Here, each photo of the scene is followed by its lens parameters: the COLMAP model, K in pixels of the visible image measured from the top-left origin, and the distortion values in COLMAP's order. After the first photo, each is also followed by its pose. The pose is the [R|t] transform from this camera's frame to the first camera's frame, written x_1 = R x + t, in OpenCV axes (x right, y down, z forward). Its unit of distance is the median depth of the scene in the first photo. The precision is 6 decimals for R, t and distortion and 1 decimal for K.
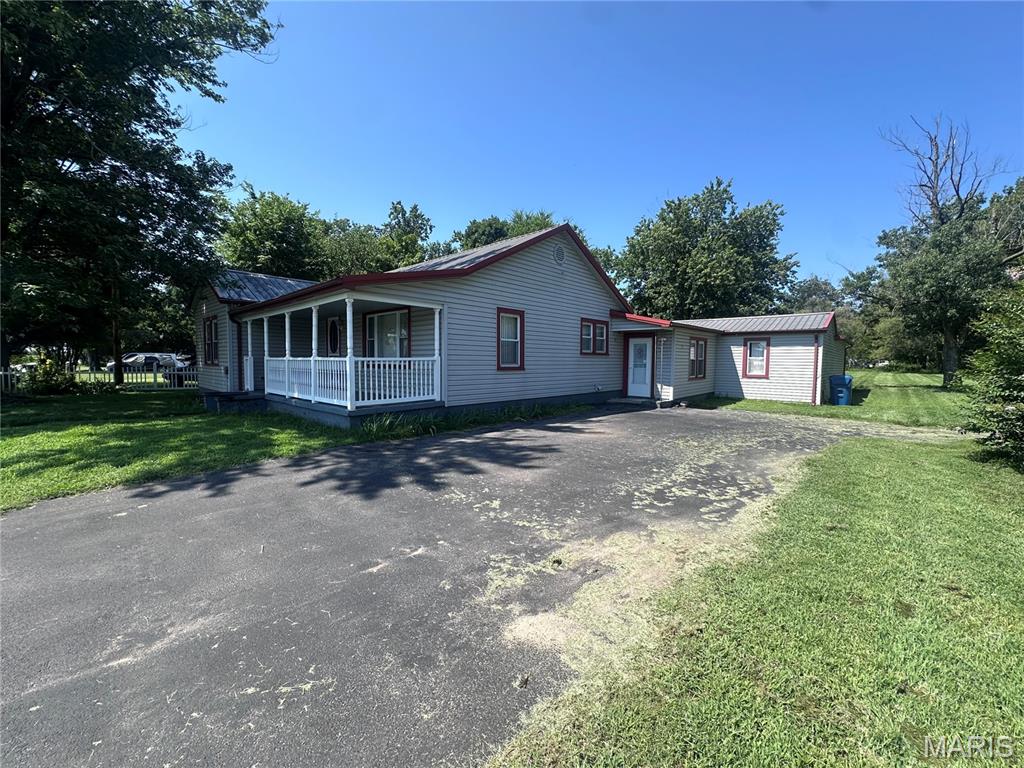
lens RADIAL K [[414.2, 0, 512.0], [0, 414.2, 384.0], [0, 0, 1]] dist [-0.013499, -0.000114]
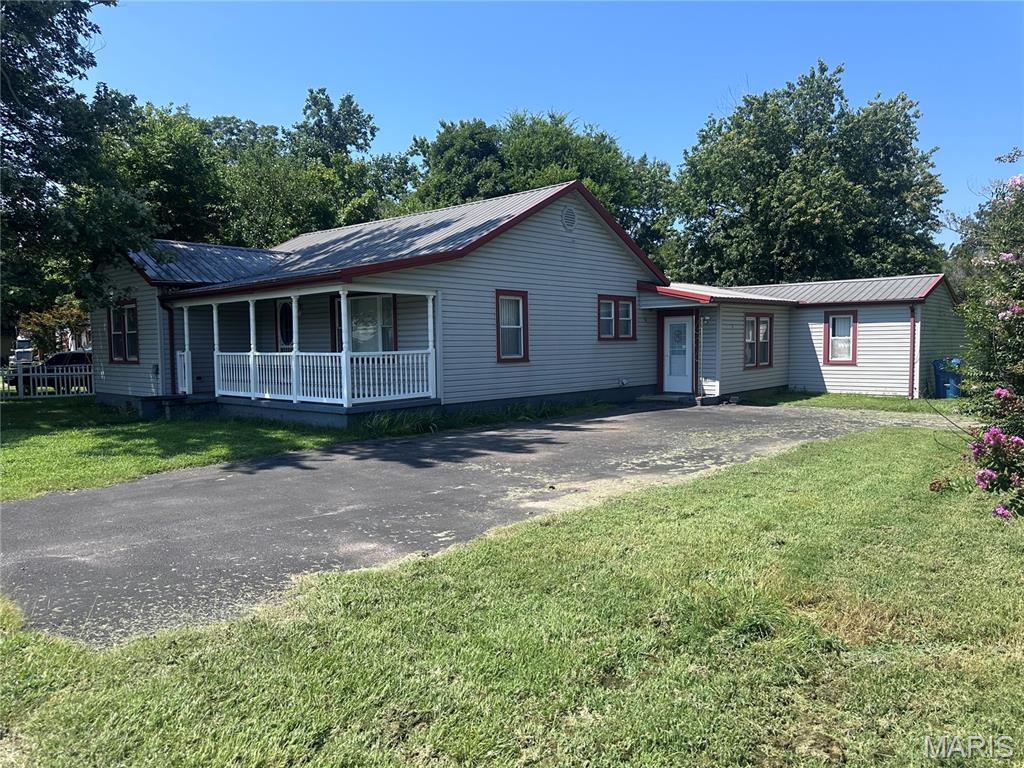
lens RADIAL K [[720.2, 0, 512.0], [0, 720.2, 384.0], [0, 0, 1]] dist [0.002460, 0.000384]
pose [[0.999790, -0.020148, 0.003748, -0.008774], [0.020142, 0.999796, 0.001603, 0.007320], [-0.003779, -0.001527, 0.999992, -0.373868]]
